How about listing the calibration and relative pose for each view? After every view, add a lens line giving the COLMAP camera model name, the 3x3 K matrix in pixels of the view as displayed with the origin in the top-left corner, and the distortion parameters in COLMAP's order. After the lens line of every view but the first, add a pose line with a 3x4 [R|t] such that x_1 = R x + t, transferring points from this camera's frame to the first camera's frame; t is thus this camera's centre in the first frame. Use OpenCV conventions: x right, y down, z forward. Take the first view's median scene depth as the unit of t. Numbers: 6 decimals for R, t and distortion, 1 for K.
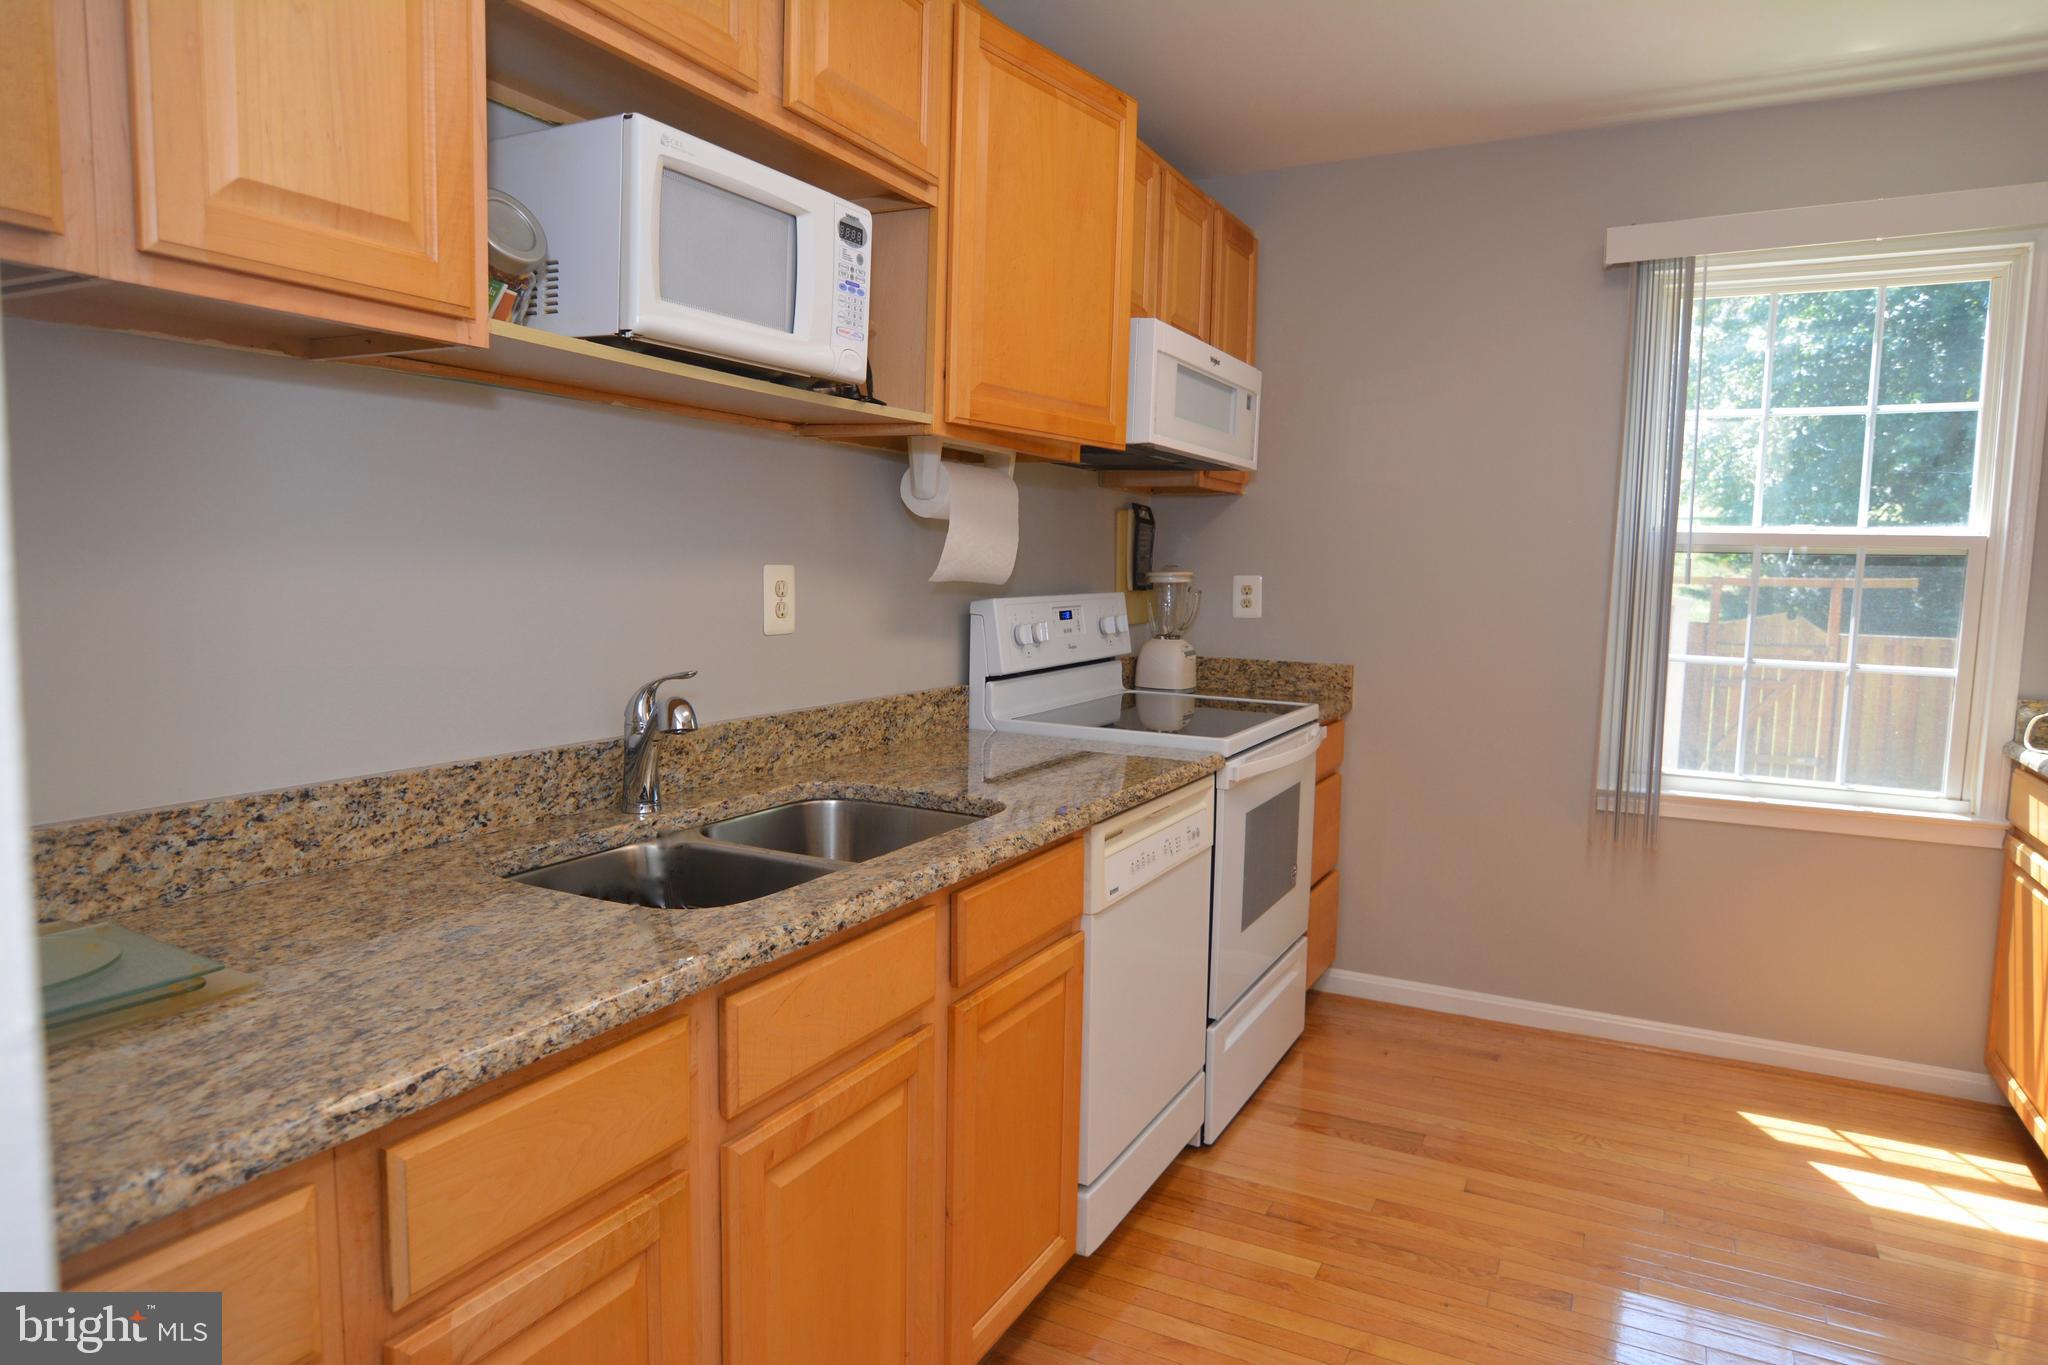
lens RADIAL K [[1254.9, 0, 1022.1], [0, 1254.9, 679.9], [0, 0, 1]] dist [0.006604, 0.000727]
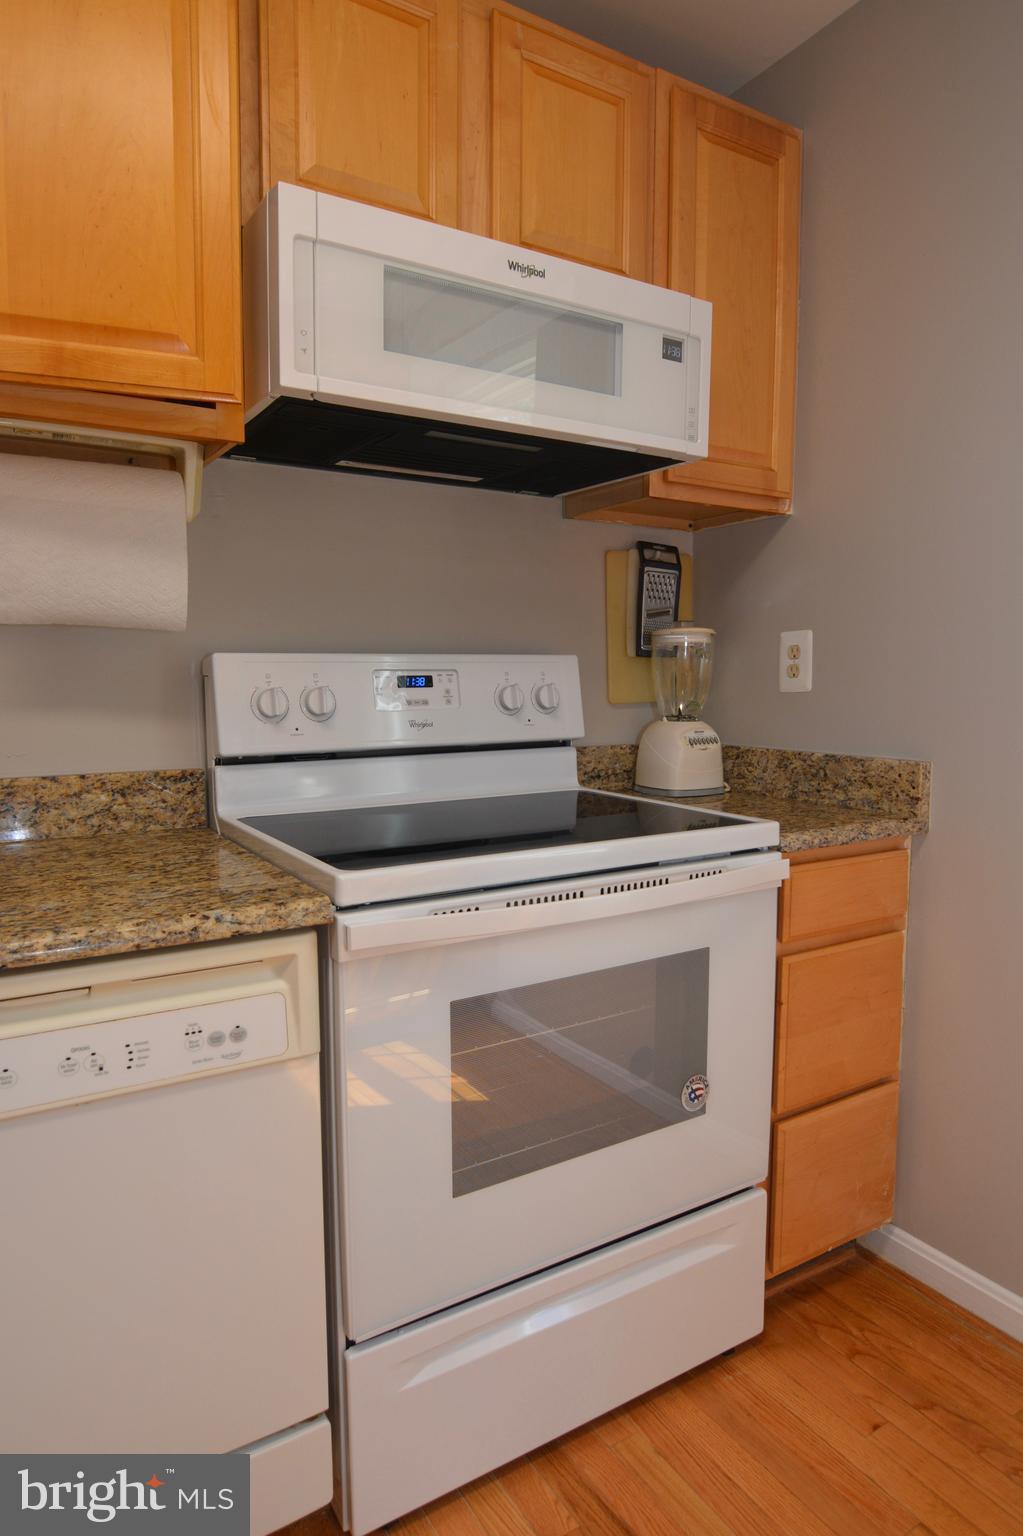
lens RADIAL K [[941.2, 0, 512.3], [0, 941.2, 769.3], [0, 0, 1]] dist [0.006604, 0.000727]
pose [[0.856673, 0.032582, -0.514831, 0.326759], [-0.033448, 0.999412, 0.007592, -0.005082], [0.514775, 0.010716, 0.857258, 0.483279]]
